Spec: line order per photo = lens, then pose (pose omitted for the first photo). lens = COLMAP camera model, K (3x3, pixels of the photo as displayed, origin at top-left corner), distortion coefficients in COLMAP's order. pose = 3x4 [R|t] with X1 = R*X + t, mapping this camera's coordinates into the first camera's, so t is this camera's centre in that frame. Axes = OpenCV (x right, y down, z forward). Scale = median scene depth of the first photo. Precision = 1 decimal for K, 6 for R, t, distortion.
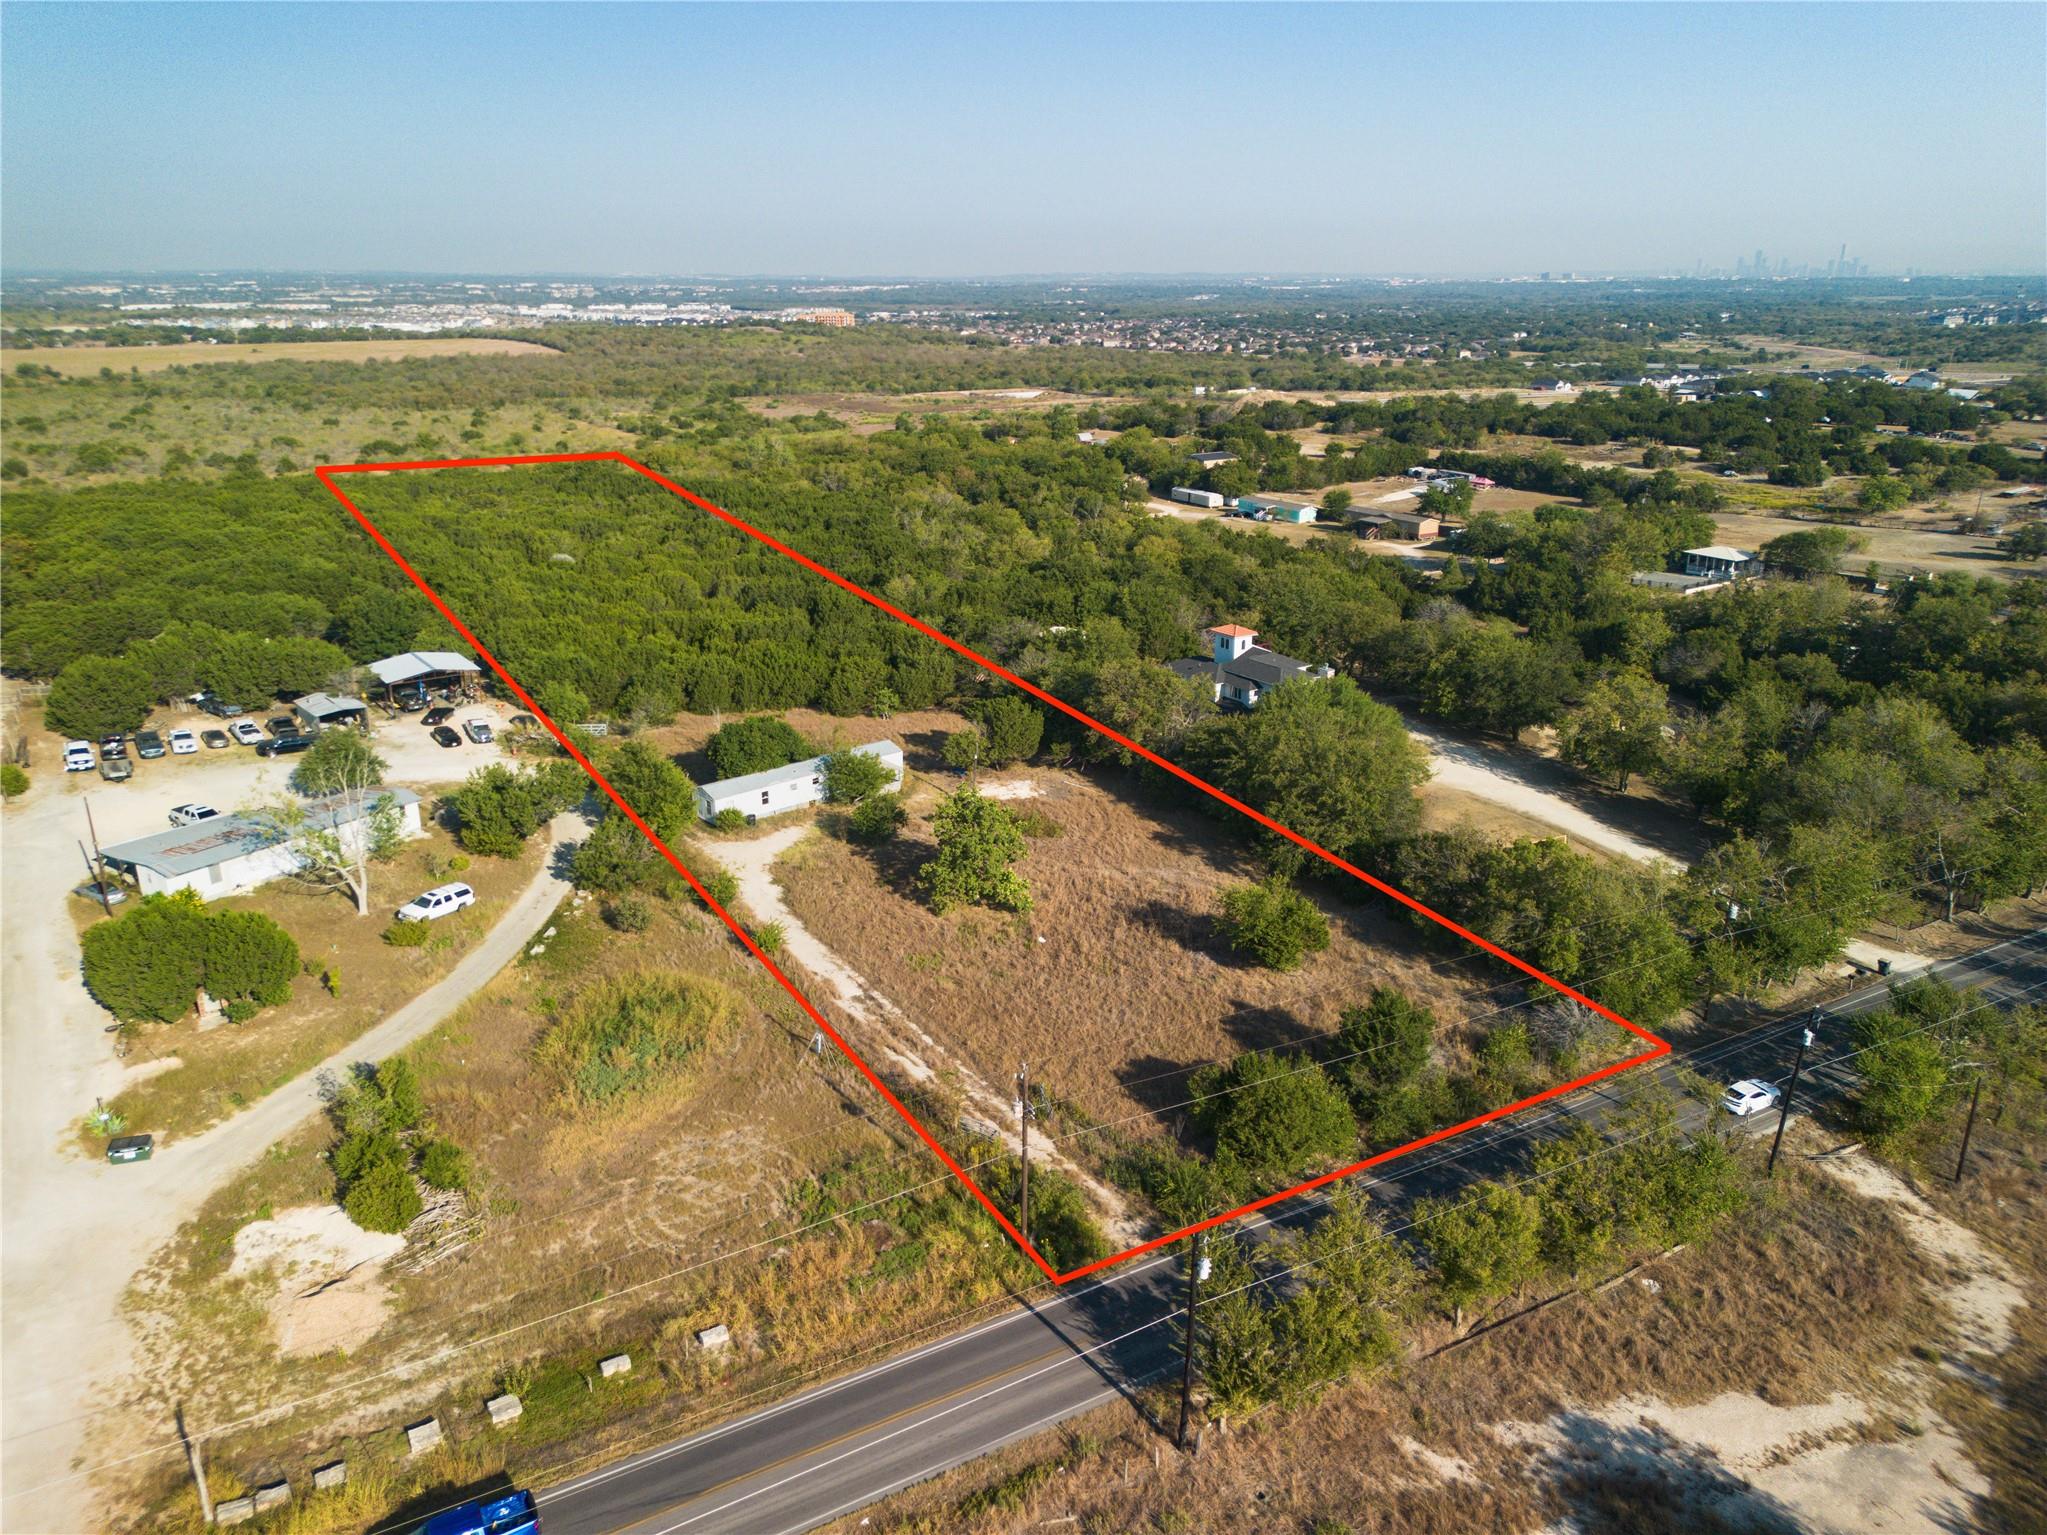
lens RADIAL K [[1437.4, 0, 1023.5], [0, 1437.4, 767.5], [0, 0, 1]] dist [0.074013, -0.071900]
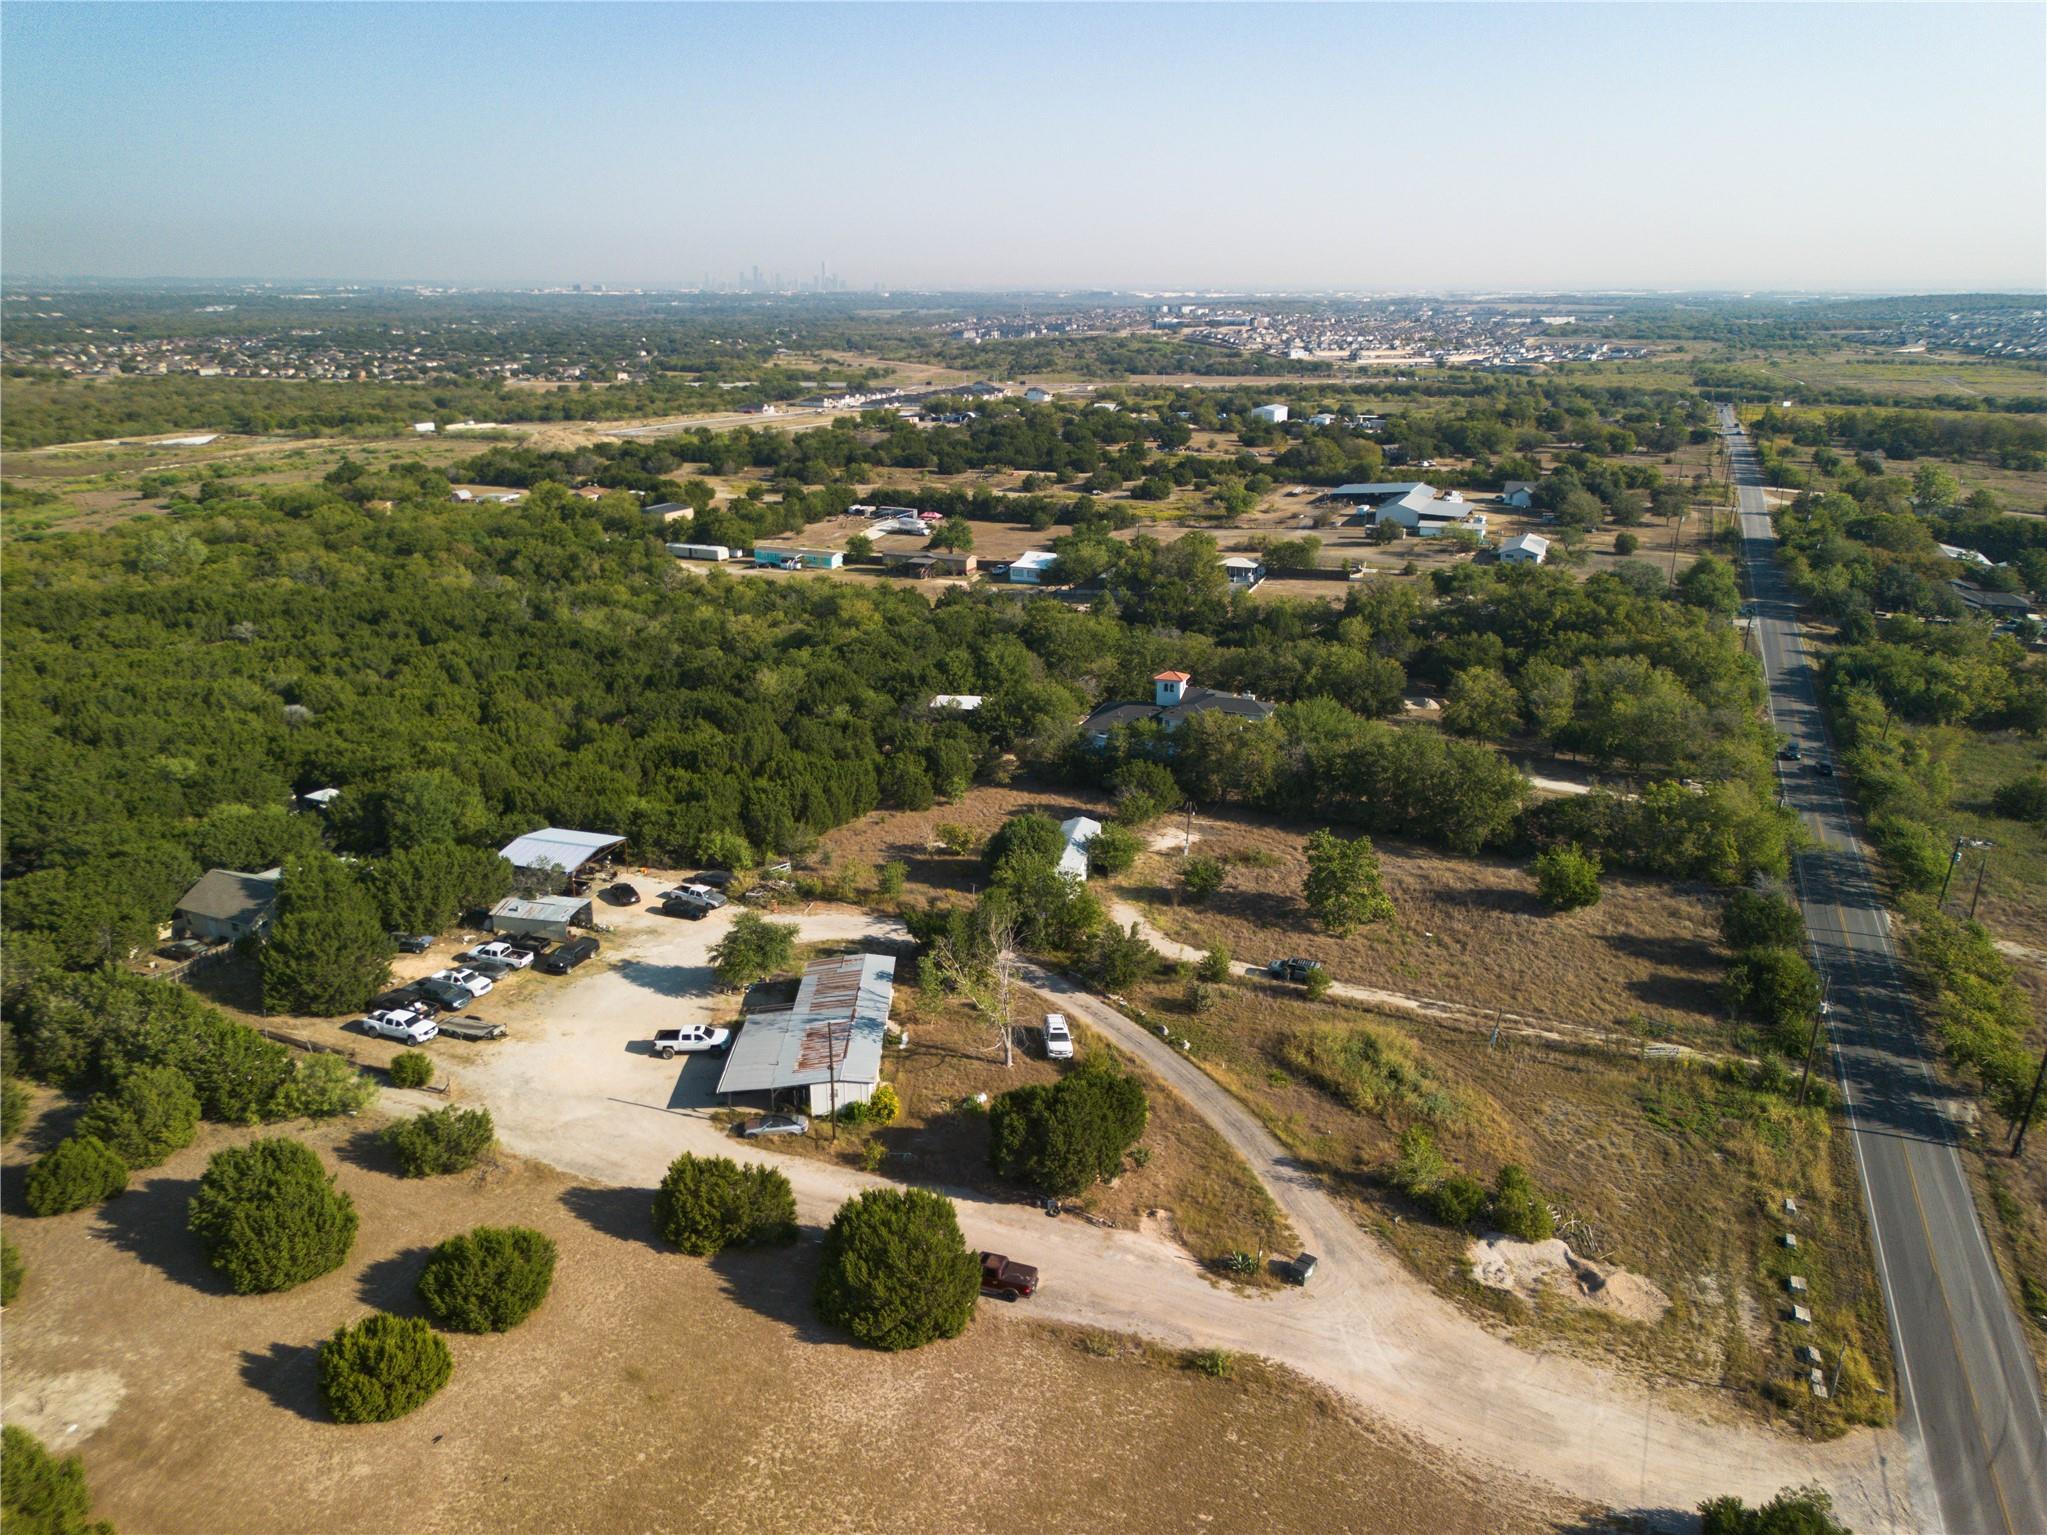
lens RADIAL K [[1437.4, 0, 1023.5], [0, 1437.4, 767.5], [0, 0, 1]] dist [0.074013, -0.071900]
pose [[0.813612, -0.183888, 0.551563, -0.334679], [0.186864, 0.981039, 0.051429, -0.055912], [-0.550561, 0.061224, 0.832547, 0.037171]]
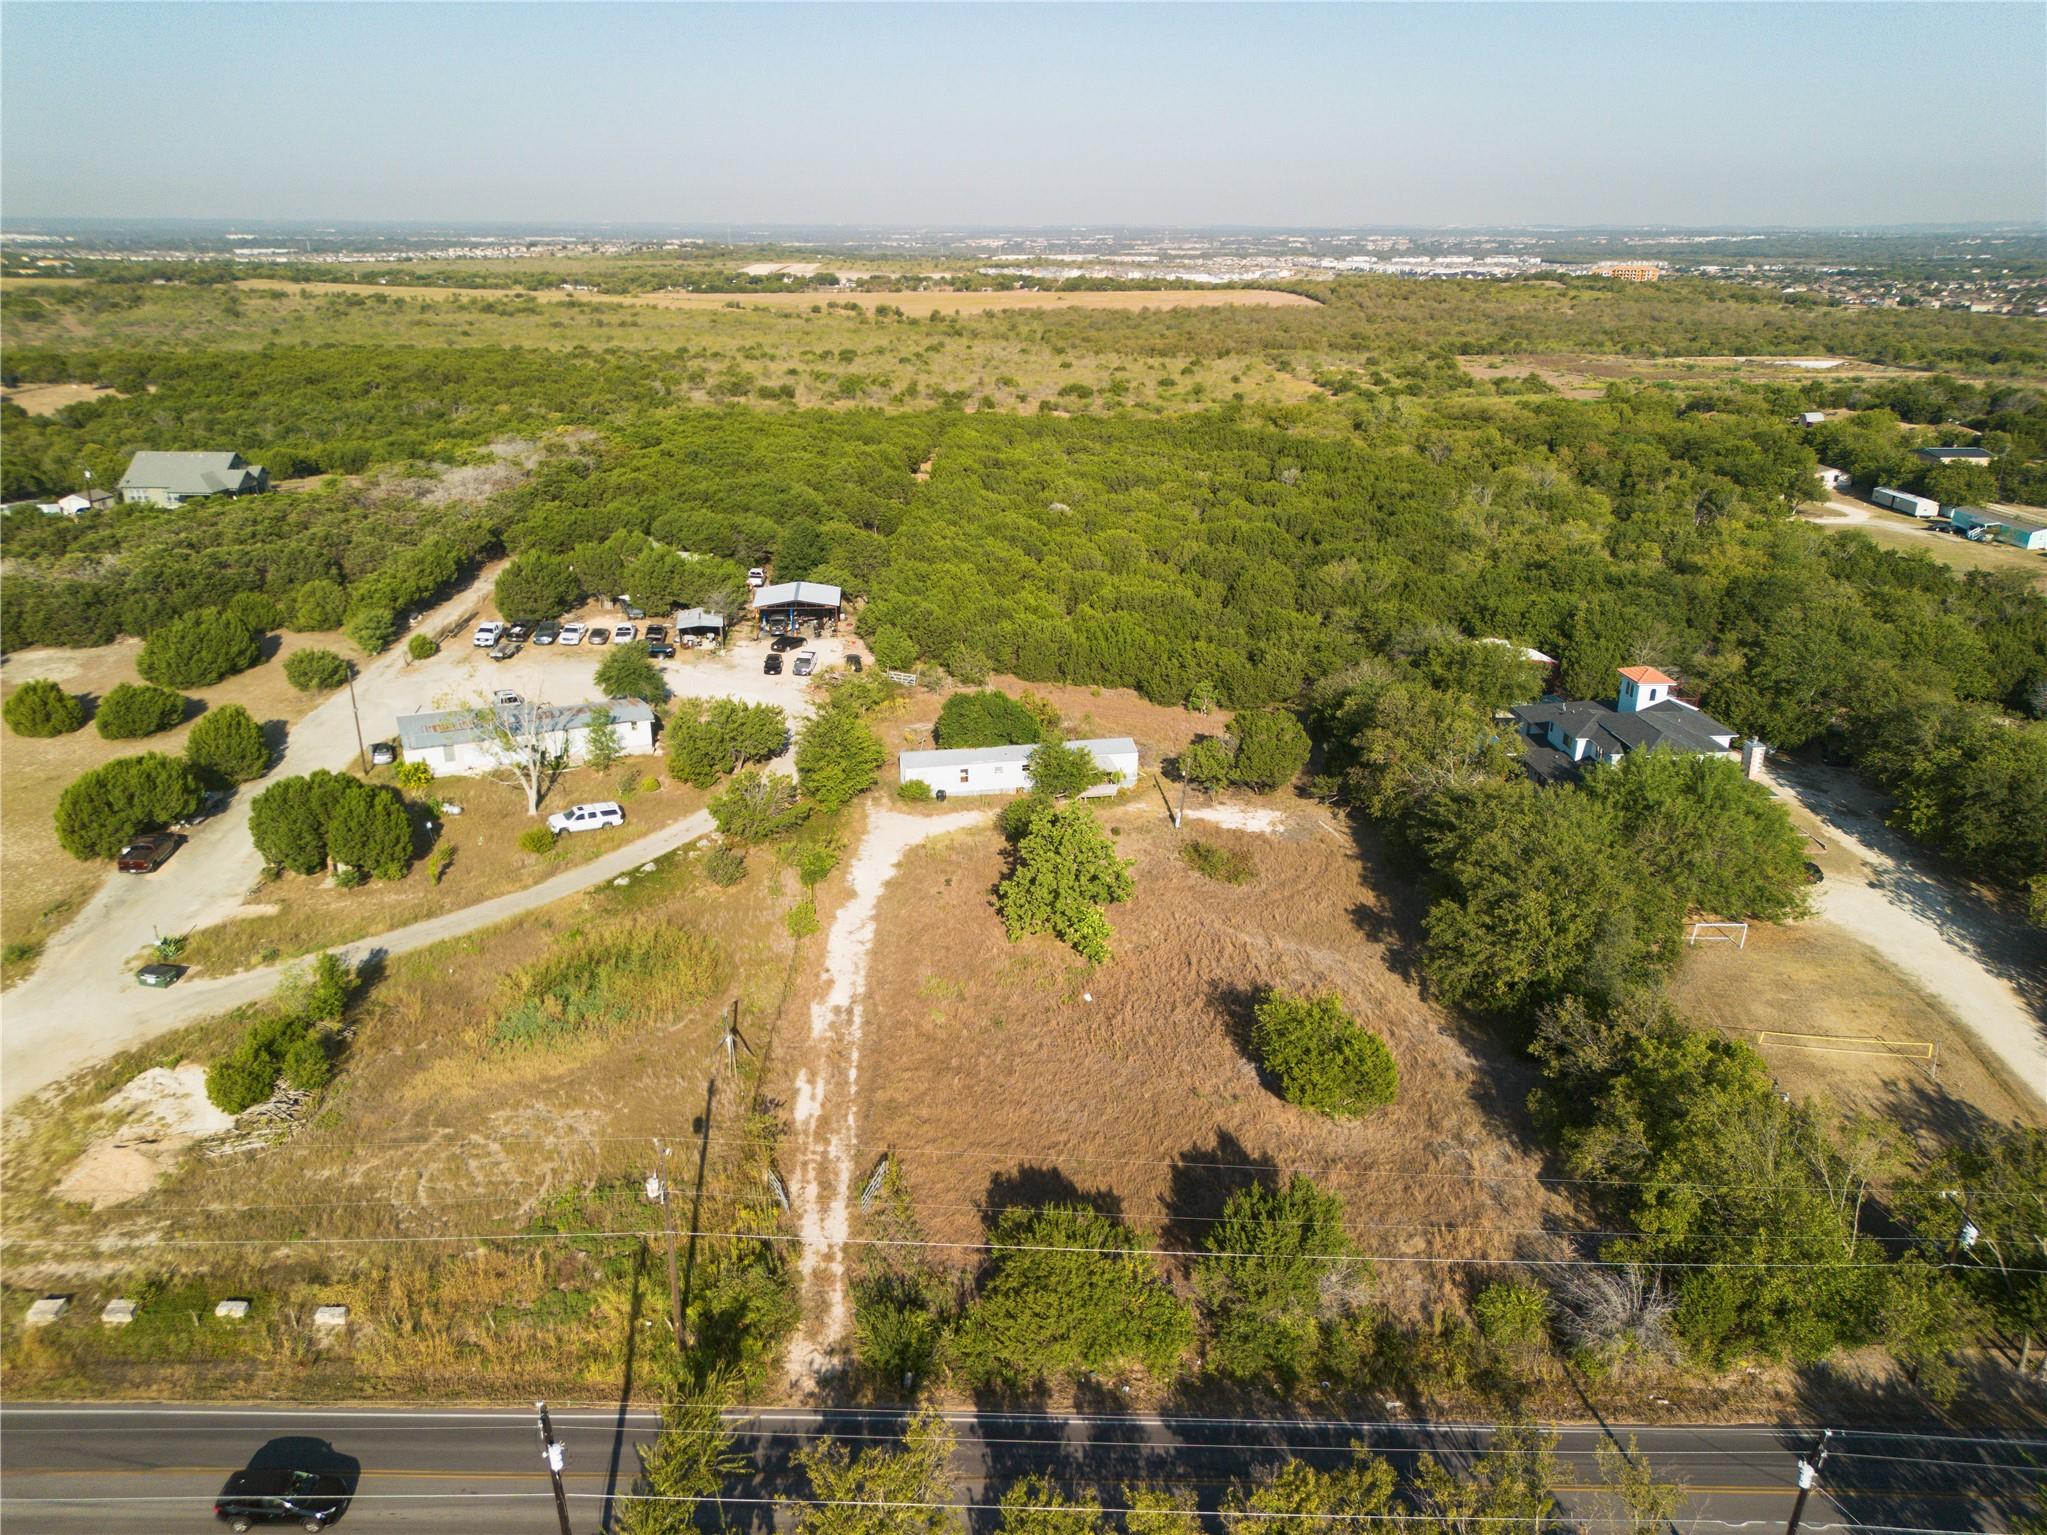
lens RADIAL K [[1437.4, 0, 1023.5], [0, 1437.4, 767.5], [0, 0, 1]] dist [0.074013, -0.071900]
pose [[0.865405, 0.179754, -0.467720, 0.122300], [-0.166145, 0.983571, 0.070593, -0.023784], [0.472725, 0.016618, 0.881053, 0.075947]]
